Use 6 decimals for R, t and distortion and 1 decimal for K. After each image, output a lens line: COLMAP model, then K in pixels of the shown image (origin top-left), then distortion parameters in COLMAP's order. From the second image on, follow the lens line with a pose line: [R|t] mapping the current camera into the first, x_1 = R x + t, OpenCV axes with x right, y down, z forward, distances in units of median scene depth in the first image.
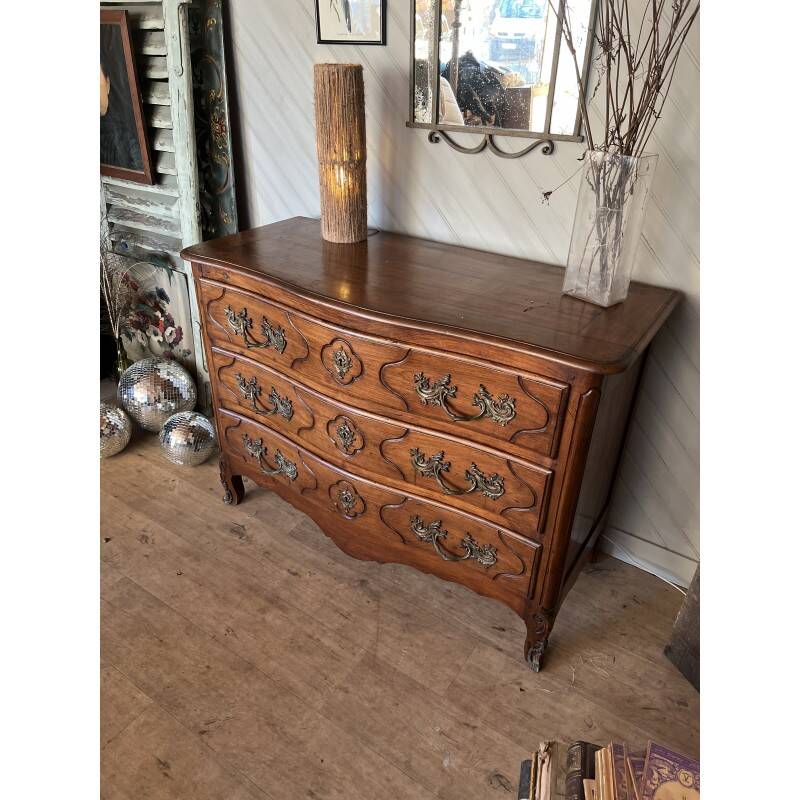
lens RADIAL K [[609.0, 0, 400.0], [0, 609.0, 400.0], [0, 0, 1]] dist [0.053190, -0.063916]
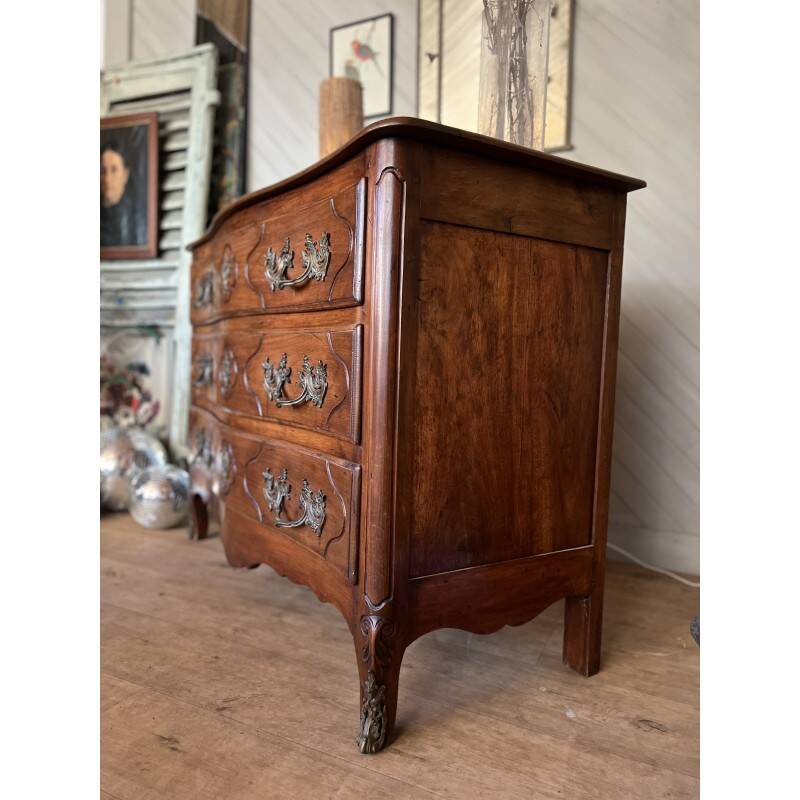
lens RADIAL K [[608.8, 0, 392.7], [0, 608.8, 399.5], [0, 0, 1]] dist [0.035490, -0.046194]
pose [[0.990888, -0.002945, 0.134655, -0.192556], [0.062336, 0.896268, -0.439110, 0.471004], [-0.119394, 0.443503, 0.888285, 0.182925]]
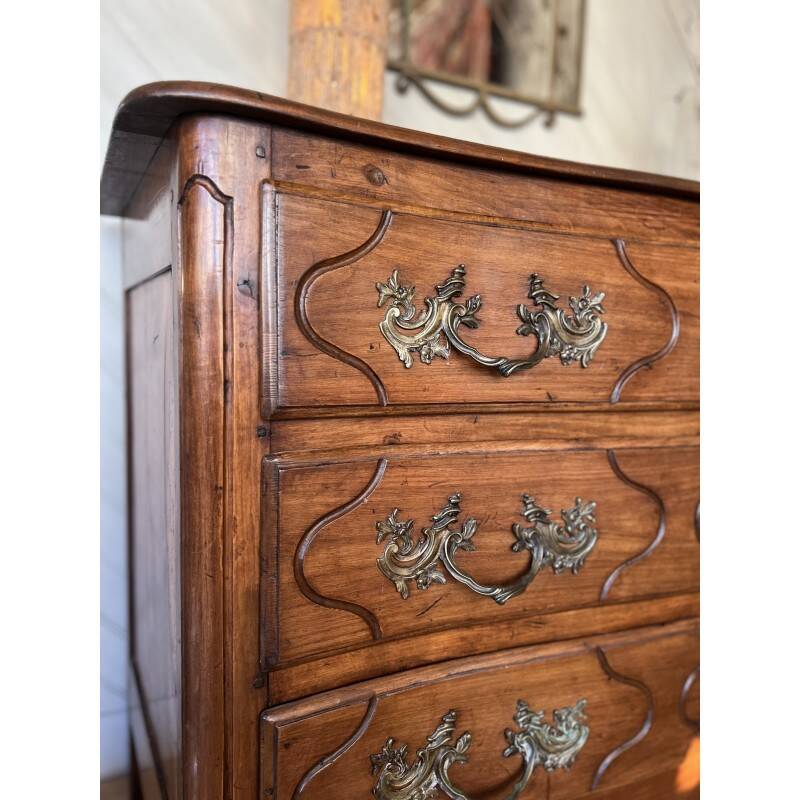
lens RADIAL K [[594.2, 0, 391.4], [0, 594.2, 400.4], [0, 0, 1]] dist [0.037652, -0.040789]
pose [[0.478646, -0.096873, 0.872647, -0.548342], [0.422684, 0.896567, -0.132313, -0.058213], [-0.769569, 0.432185, 0.470085, 0.896971]]
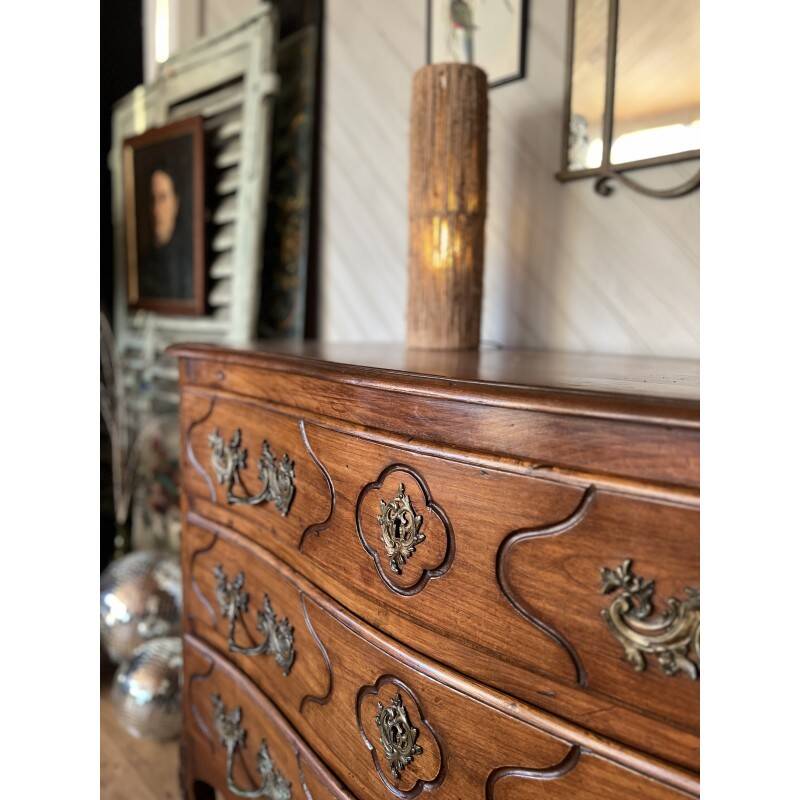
lens RADIAL K [[608.8, 0, 392.7], [0, 608.8, 399.5], [0, 0, 1]] dist [0.035490, -0.046194]
pose [[0.979791, 0.034421, -0.197041, -0.022064], [-0.109527, 0.916604, -0.384500, 0.012818], [0.167374, 0.398311, 0.901850, 0.533510]]
